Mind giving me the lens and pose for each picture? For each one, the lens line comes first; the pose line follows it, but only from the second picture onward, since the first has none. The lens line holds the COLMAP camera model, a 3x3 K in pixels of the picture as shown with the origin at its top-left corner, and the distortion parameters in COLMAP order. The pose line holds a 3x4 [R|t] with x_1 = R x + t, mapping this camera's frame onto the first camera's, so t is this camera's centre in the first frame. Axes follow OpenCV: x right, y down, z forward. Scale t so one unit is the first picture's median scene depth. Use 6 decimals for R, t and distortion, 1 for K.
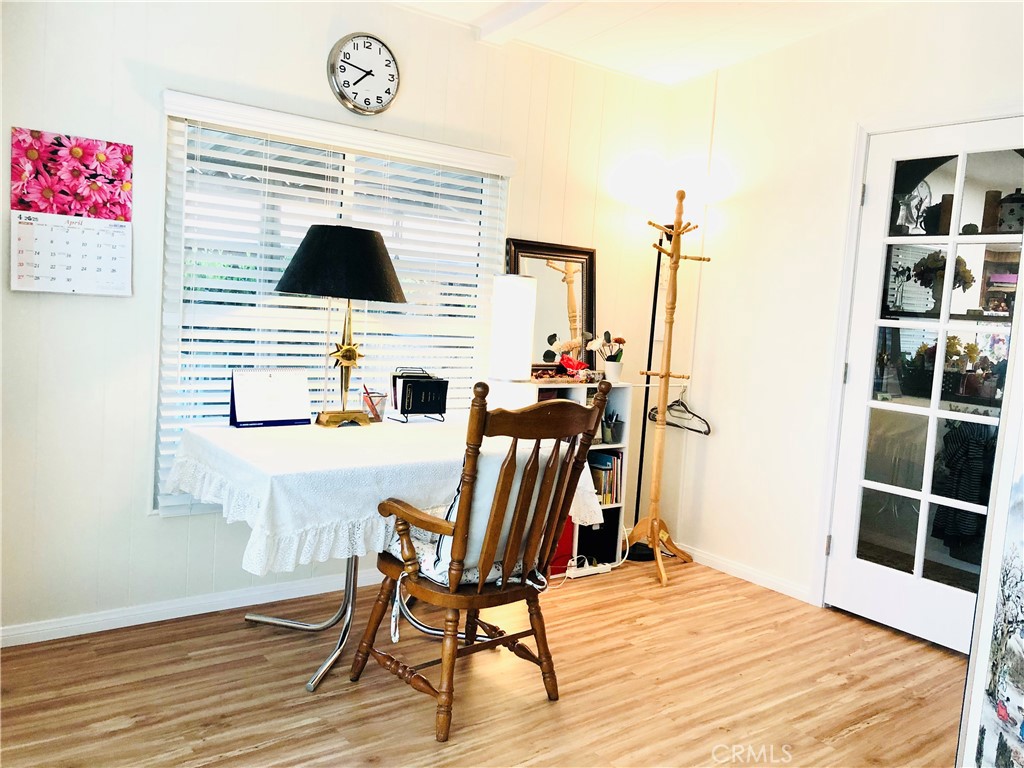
lens RADIAL K [[856.1, 0, 514.6], [0, 856.1, 374.5], [0, 0, 1]] dist [0.011192, 0.014825]
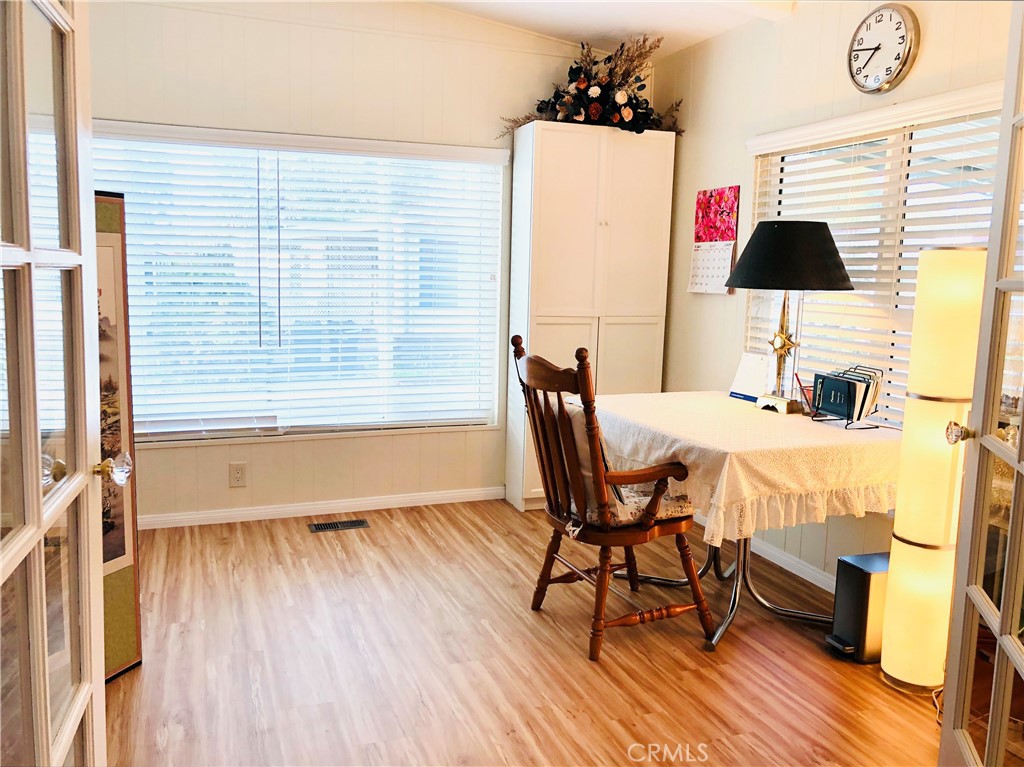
lens RADIAL K [[856.1, 0, 510.8], [0, 856.1, 385.3], [0, 0, 1]] dist [0.011192, 0.014825]
pose [[-0.307619, 0.050803, -0.950152, 1.018411], [-0.129571, 0.987035, 0.094724, -0.032449], [0.942646, 0.152252, -0.297048, 1.136355]]
